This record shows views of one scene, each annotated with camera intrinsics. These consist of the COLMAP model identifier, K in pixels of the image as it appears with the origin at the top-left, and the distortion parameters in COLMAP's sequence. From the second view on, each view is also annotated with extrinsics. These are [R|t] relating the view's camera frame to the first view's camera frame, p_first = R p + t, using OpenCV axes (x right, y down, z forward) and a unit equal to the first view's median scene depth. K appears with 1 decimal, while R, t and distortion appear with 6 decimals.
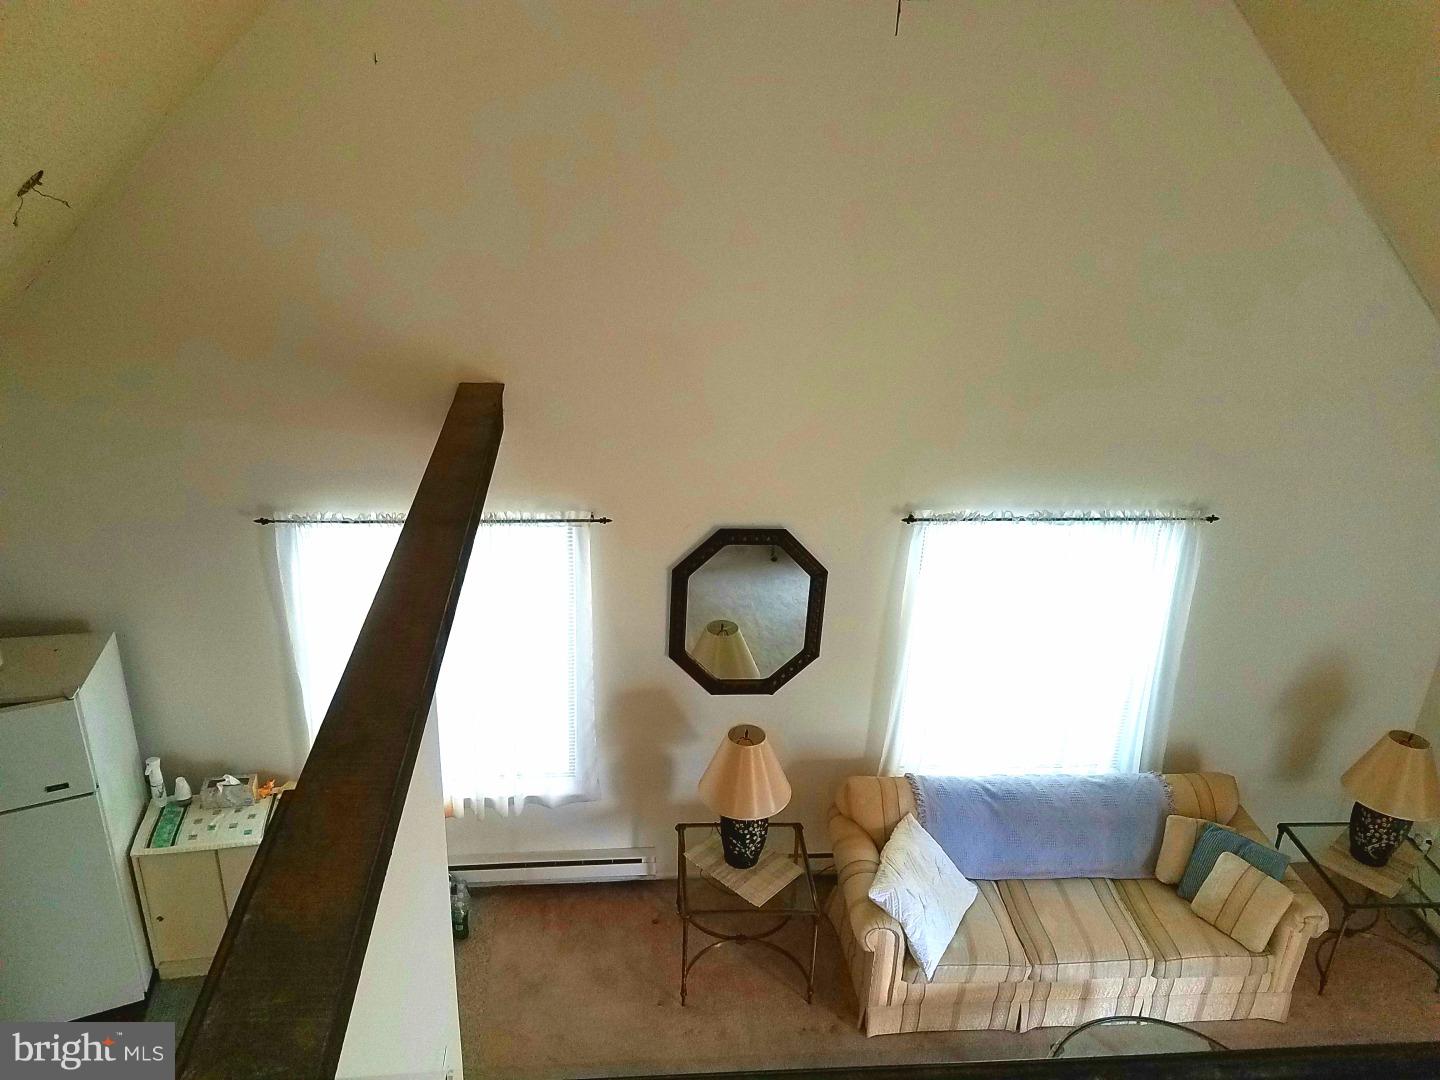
lens RADIAL K [[1174.3, 0, 699.4], [0, 1174.3, 548.2], [0, 0, 1]] dist [0.242534, -0.499142]
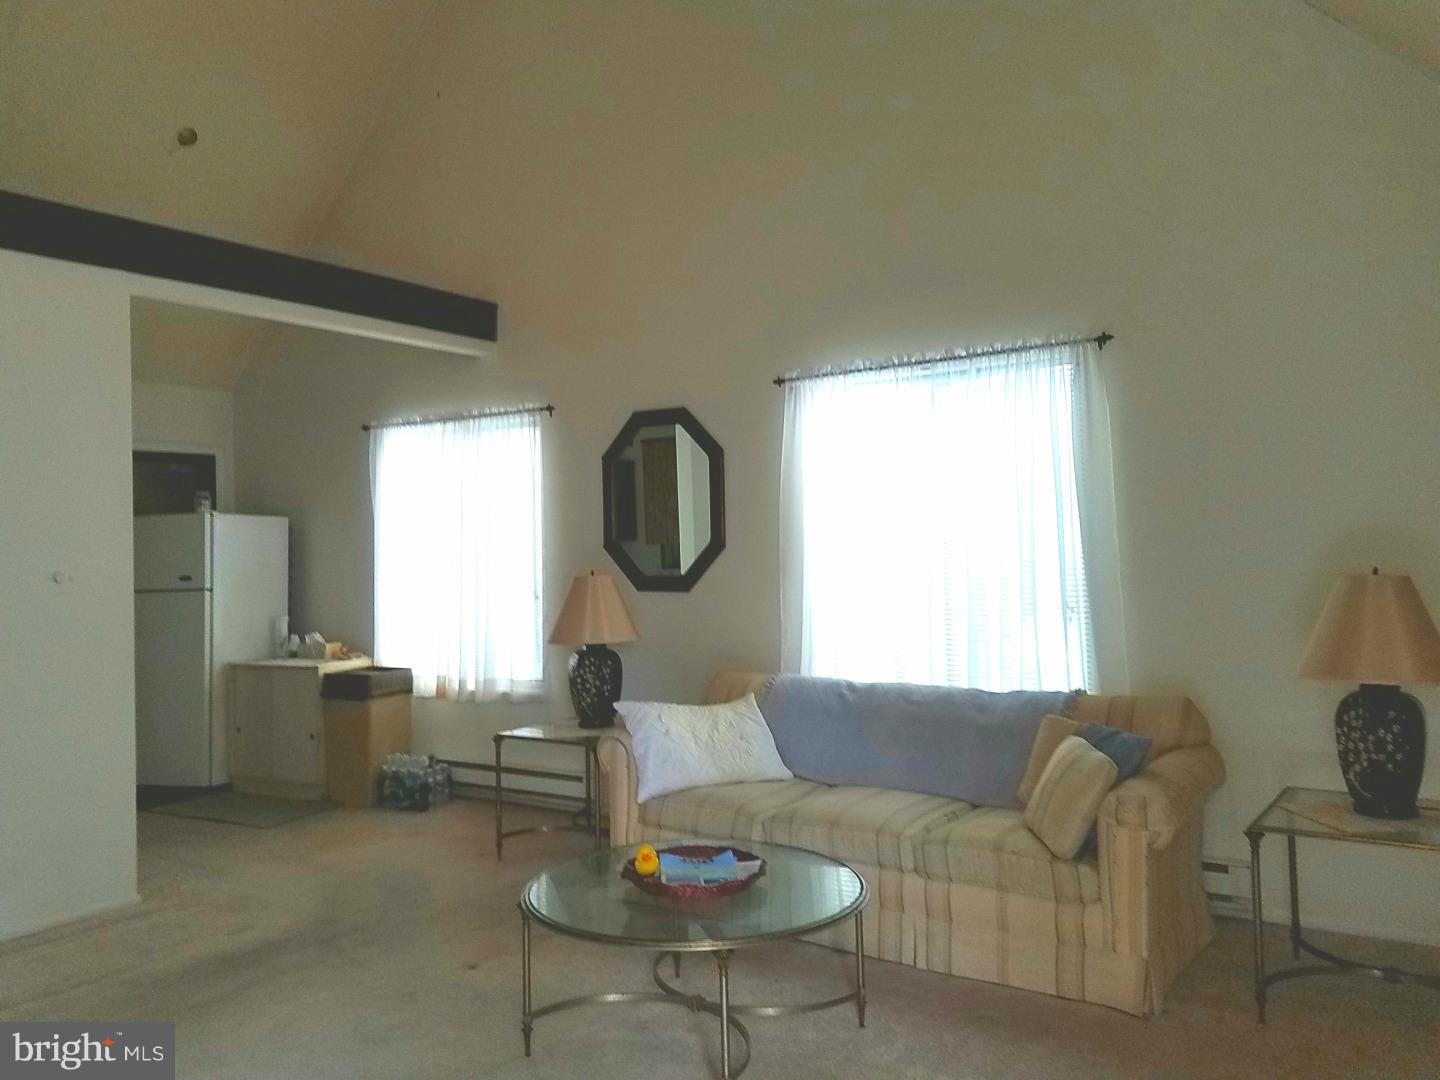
lens RADIAL K [[1174.3, 0, 699.4], [0, 1174.3, 548.2], [0, 0, 1]] dist [0.242534, -0.499142]
pose [[0.746387, -0.068324, -0.661996, 0.756567], [-0.242642, 0.898308, -0.366288, 0.469422], [0.619703, 0.434021, 0.653907, 0.366276]]
